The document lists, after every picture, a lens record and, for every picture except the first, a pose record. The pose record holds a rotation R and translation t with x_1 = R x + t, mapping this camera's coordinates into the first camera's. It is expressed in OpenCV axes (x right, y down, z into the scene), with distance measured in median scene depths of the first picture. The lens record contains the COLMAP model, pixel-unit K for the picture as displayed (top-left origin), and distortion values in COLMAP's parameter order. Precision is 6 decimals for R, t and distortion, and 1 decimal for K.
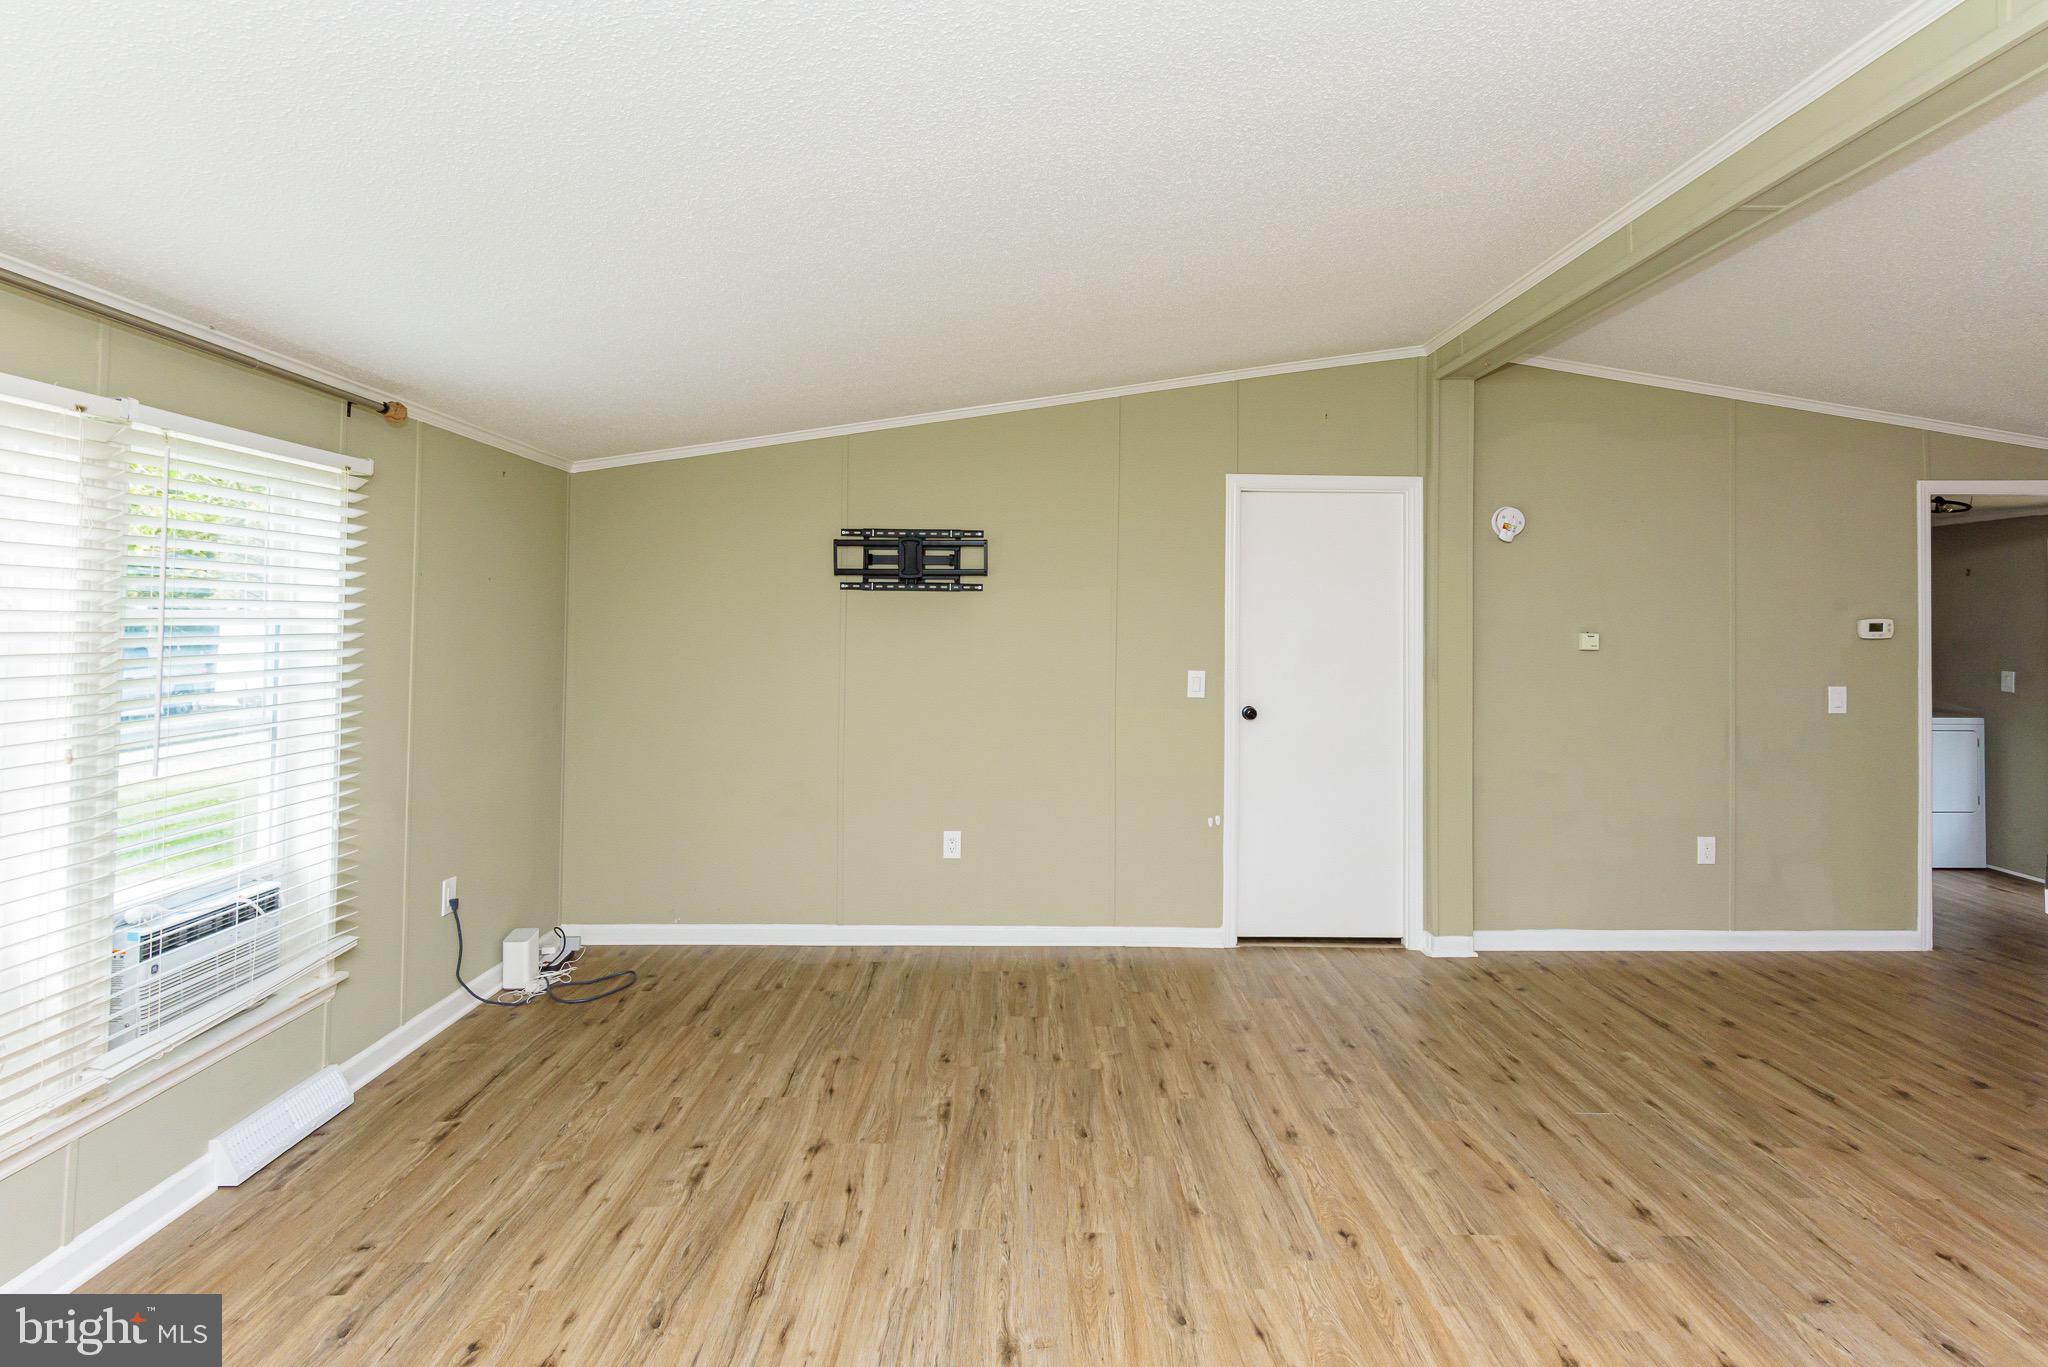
lens RADIAL K [[1009.7, 0, 1032.9], [0, 1009.7, 612.7], [0, 0, 1]] dist [0.003858, -0.001674]
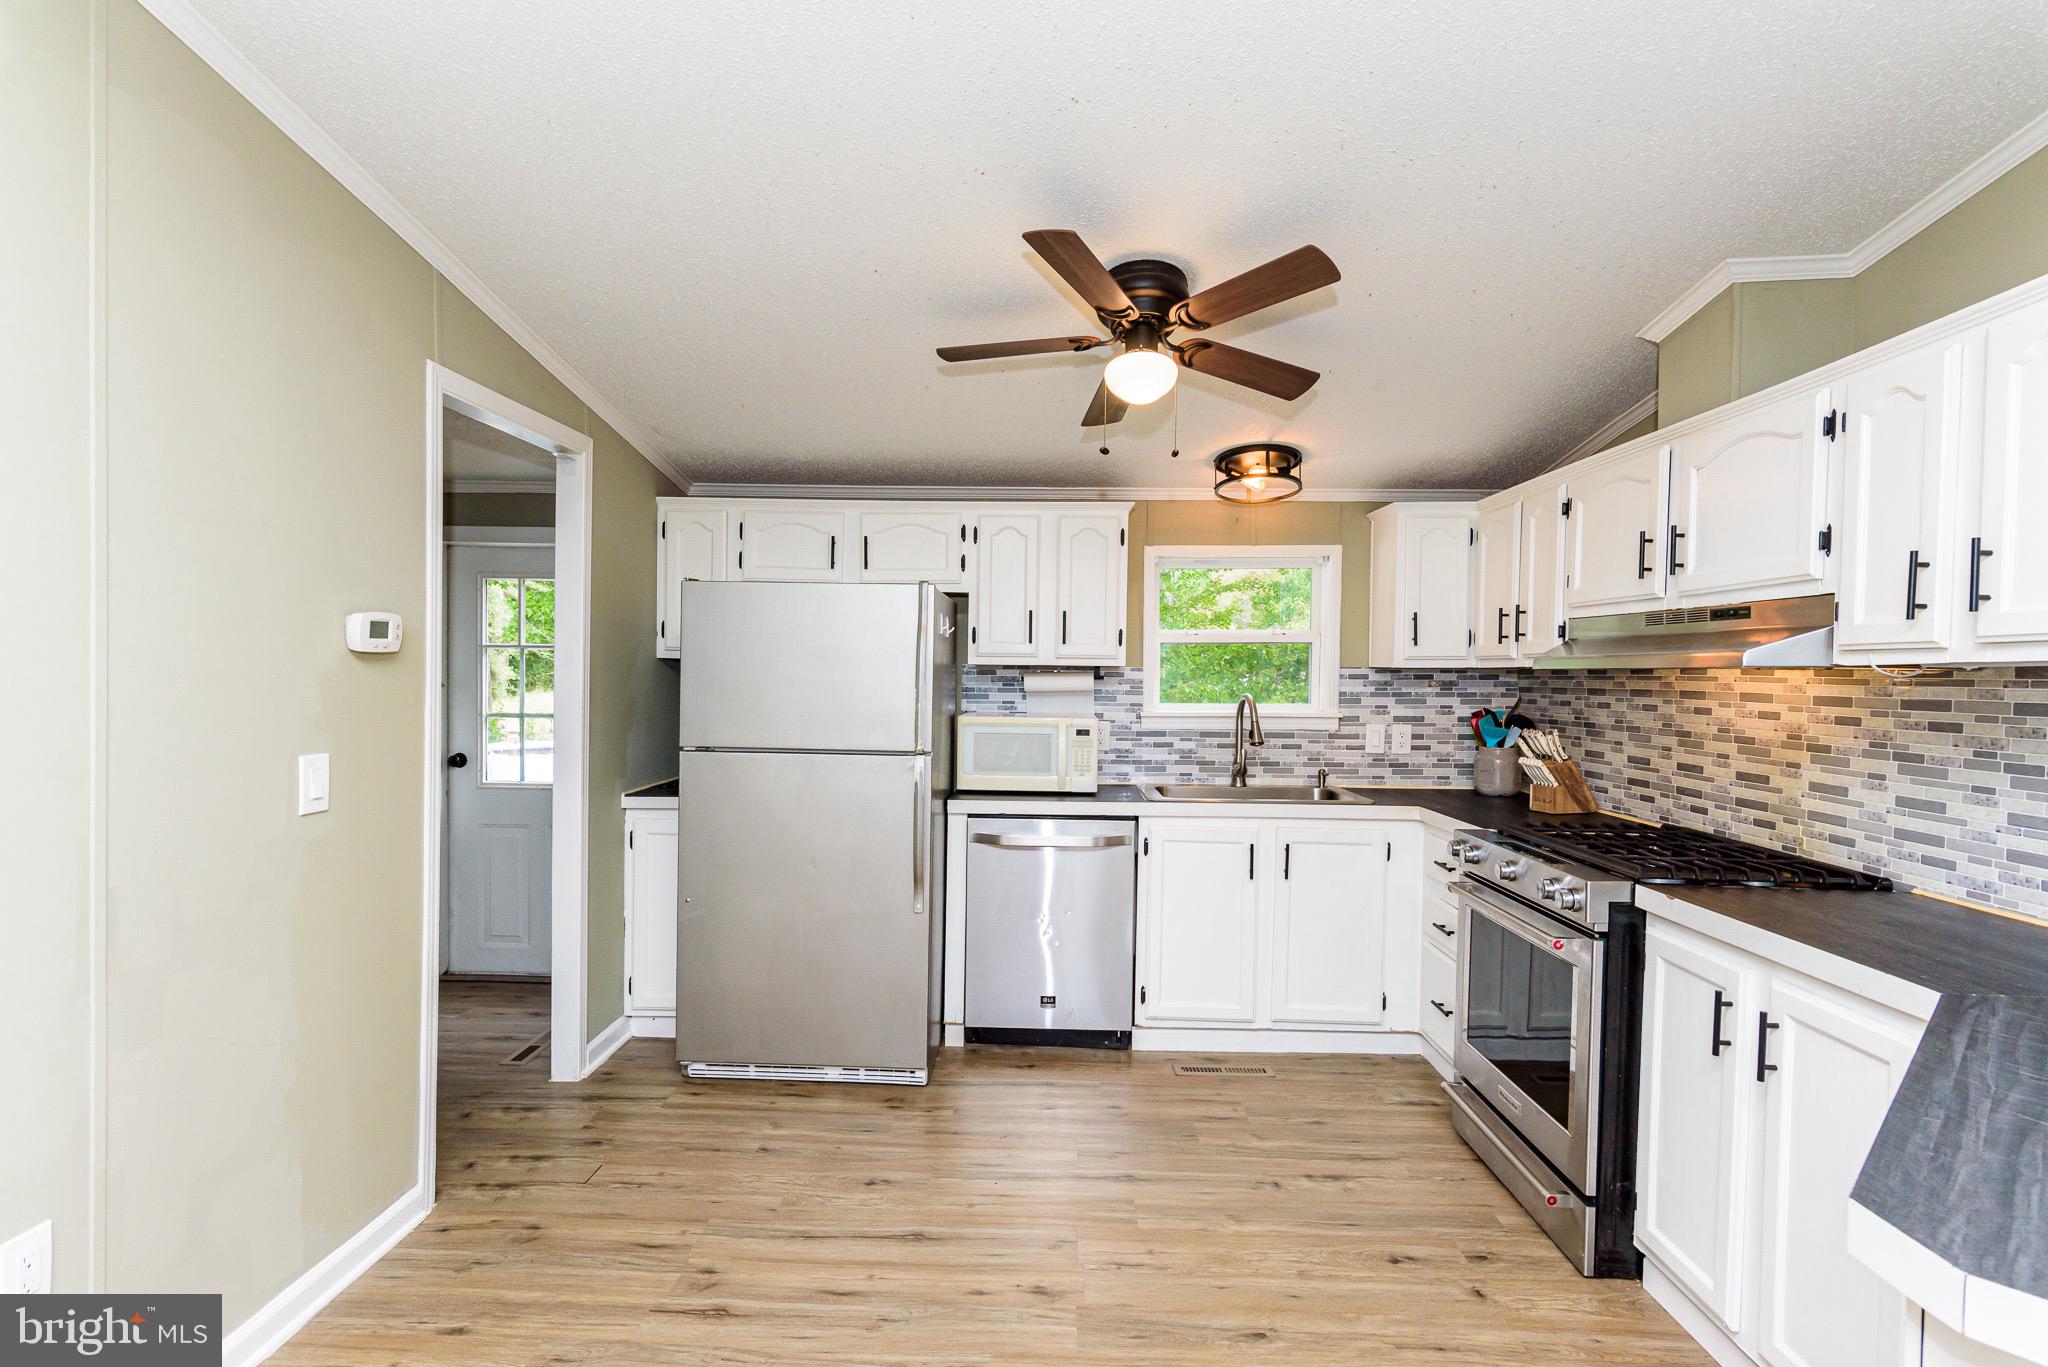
lens RADIAL K [[1009.7, 0, 1027.0], [0, 1009.7, 694.8], [0, 0, 1]] dist [0.003858, -0.001674]
pose [[0.035021, -0.031836, 0.998879, 0.445267], [-0.024192, 0.999173, 0.032694, 0.029793], [-0.999094, -0.025310, 0.034221, 0.847394]]
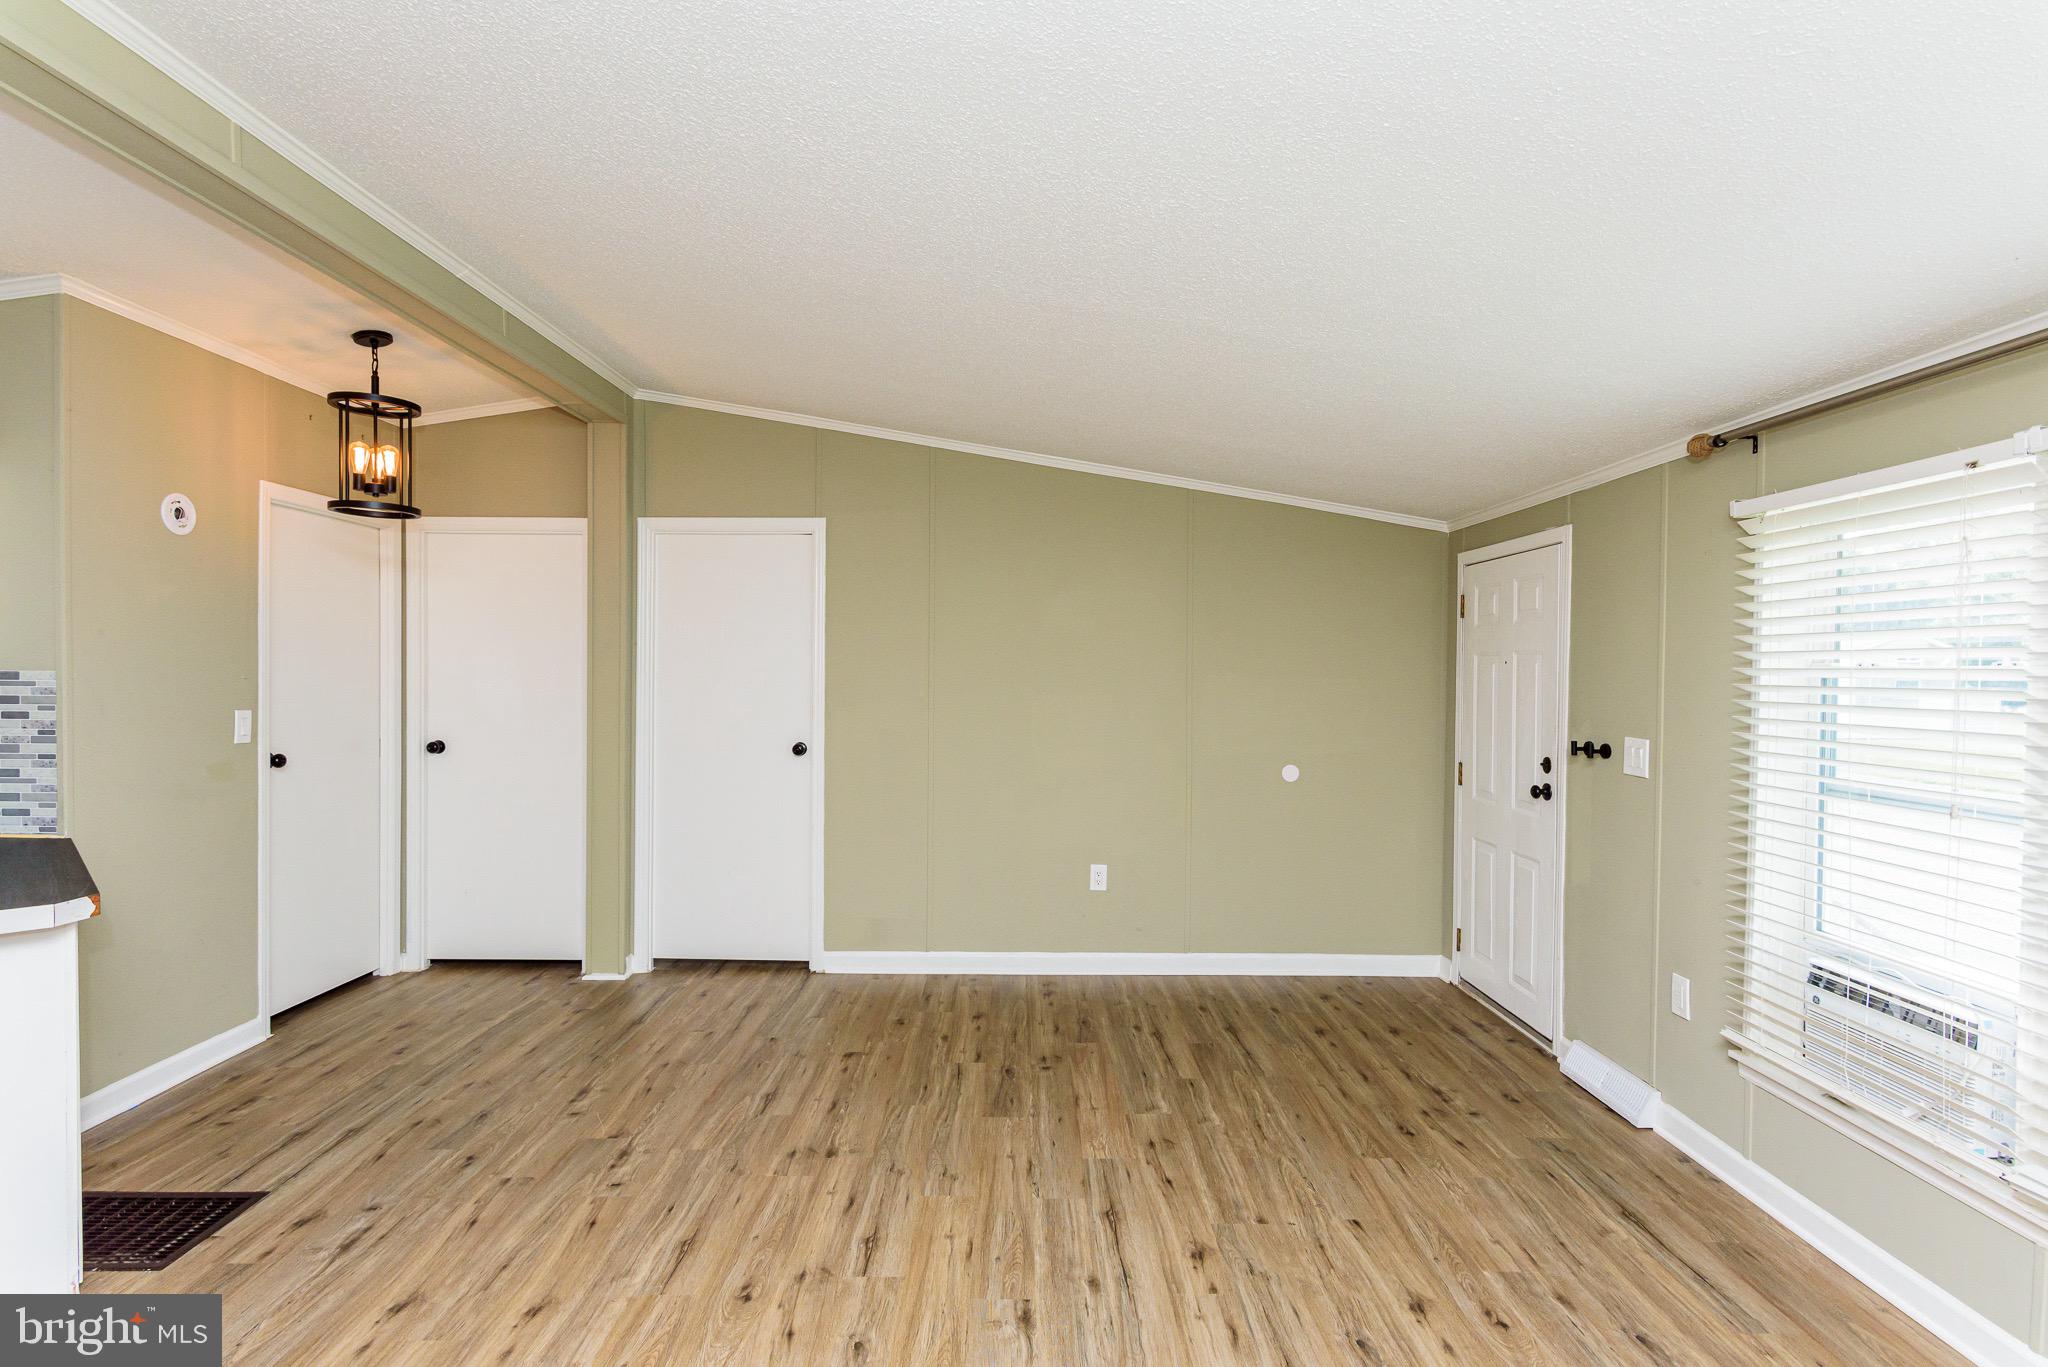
lens RADIAL K [[1009.7, 0, 1021.6], [0, 1009.7, 690.8], [0, 0, 1]] dist [0.003858, -0.001674]
pose [[-0.999878, -0.015611, 0.000493, -0.005535], [-0.015607, 0.999850, 0.007457, 0.013690], [-0.000609, 0.007448, -0.999972, 1.169816]]
